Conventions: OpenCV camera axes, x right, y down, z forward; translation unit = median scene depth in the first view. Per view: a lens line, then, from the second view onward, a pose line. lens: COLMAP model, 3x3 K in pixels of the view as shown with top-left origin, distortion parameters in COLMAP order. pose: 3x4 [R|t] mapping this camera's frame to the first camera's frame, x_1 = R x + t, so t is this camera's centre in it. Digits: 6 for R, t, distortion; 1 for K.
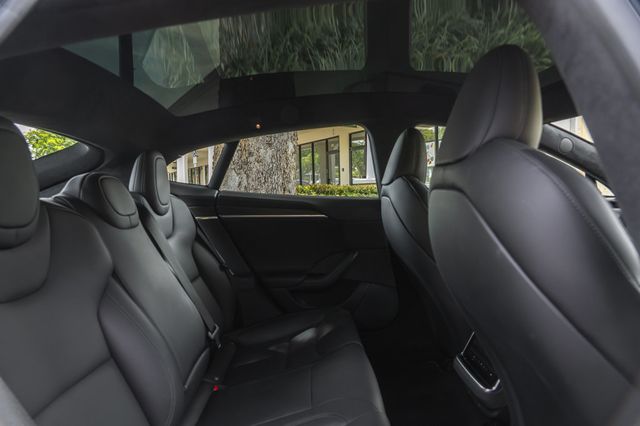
lens RADIAL K [[448.8, 0, 317.9], [0, 448.8, 212.8], [0, 0, 1]] dist [0.012189, 0.004622]
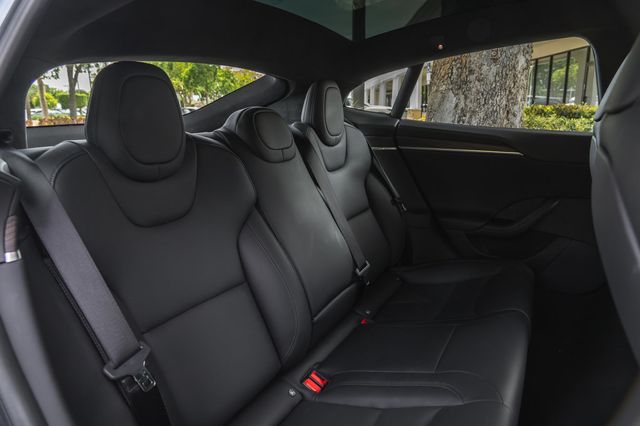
lens RADIAL K [[448.8, 0, 317.2], [0, 448.8, 210.5], [0, 0, 1]] dist [0.012189, 0.004622]
pose [[0.870407, 0.119299, -0.477661, 0.105968], [-0.033785, 0.982384, 0.183793, -0.031498], [0.491173, -0.143837, 0.859104, 0.083284]]
